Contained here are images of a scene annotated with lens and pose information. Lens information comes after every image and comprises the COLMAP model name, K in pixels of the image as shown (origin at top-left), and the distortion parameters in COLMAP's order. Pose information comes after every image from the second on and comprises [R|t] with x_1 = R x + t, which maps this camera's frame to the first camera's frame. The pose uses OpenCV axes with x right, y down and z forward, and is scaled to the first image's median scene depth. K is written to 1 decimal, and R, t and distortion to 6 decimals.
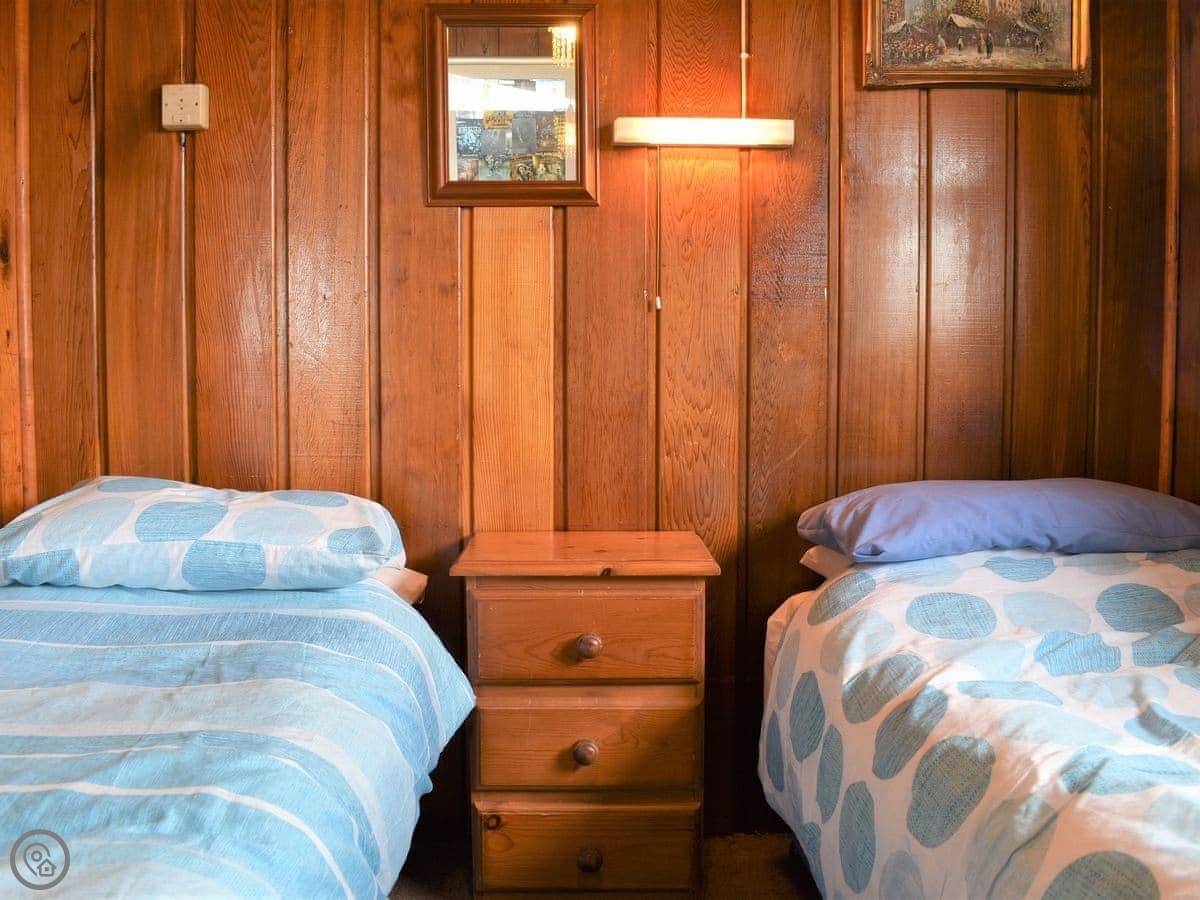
lens RADIAL K [[1081.9, 0, 601.8], [0, 1081.9, 428.4], [0, 0, 1]] dist [-0.084673, -0.004597]
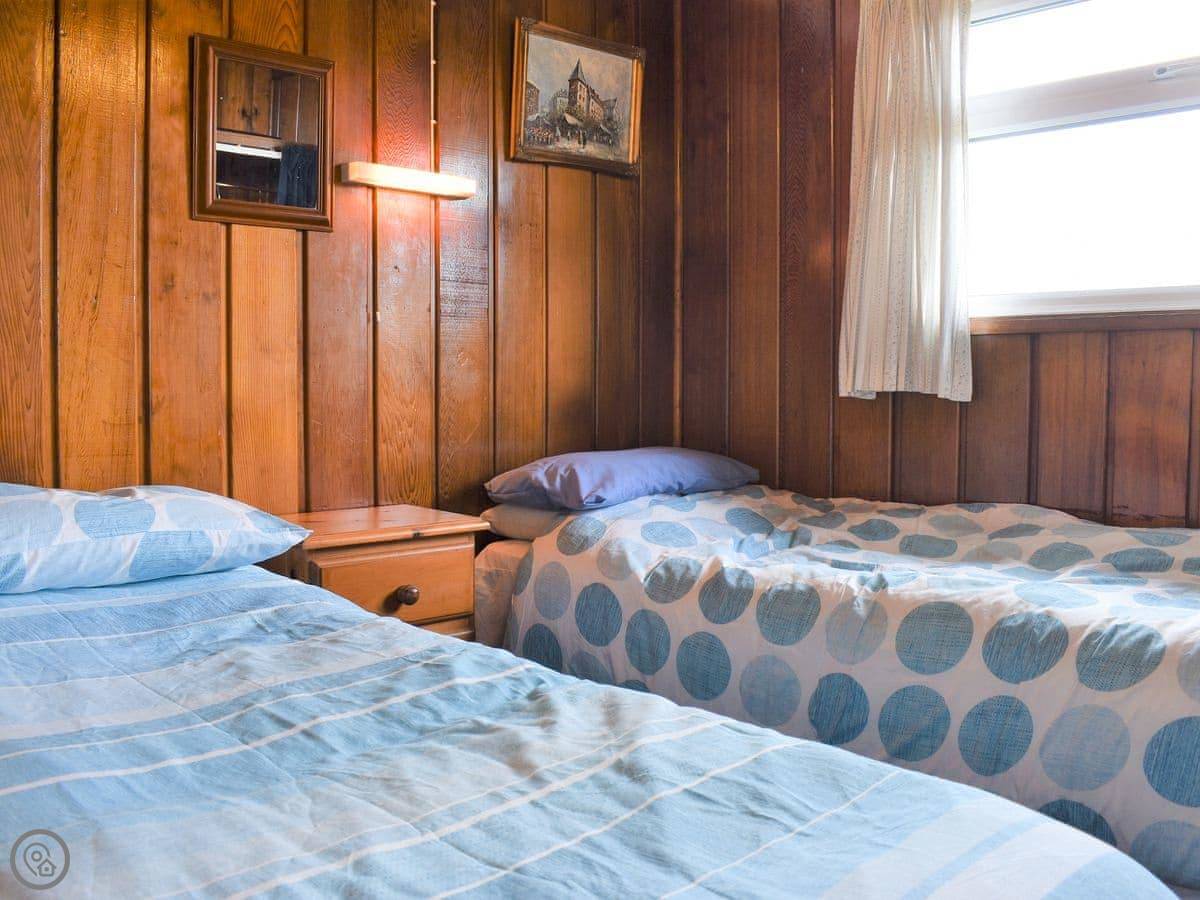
lens RADIAL K [[1132.3, 0, 604.9], [0, 1132.3, 388.9], [0, 0, 1]] dist [-0.082396, 0.003882]
pose [[0.733902, -0.005825, 0.679230, -0.623054], [0.031548, 0.999176, -0.025518, 0.004615], [-0.678522, 0.040156, 0.733481, -0.093438]]
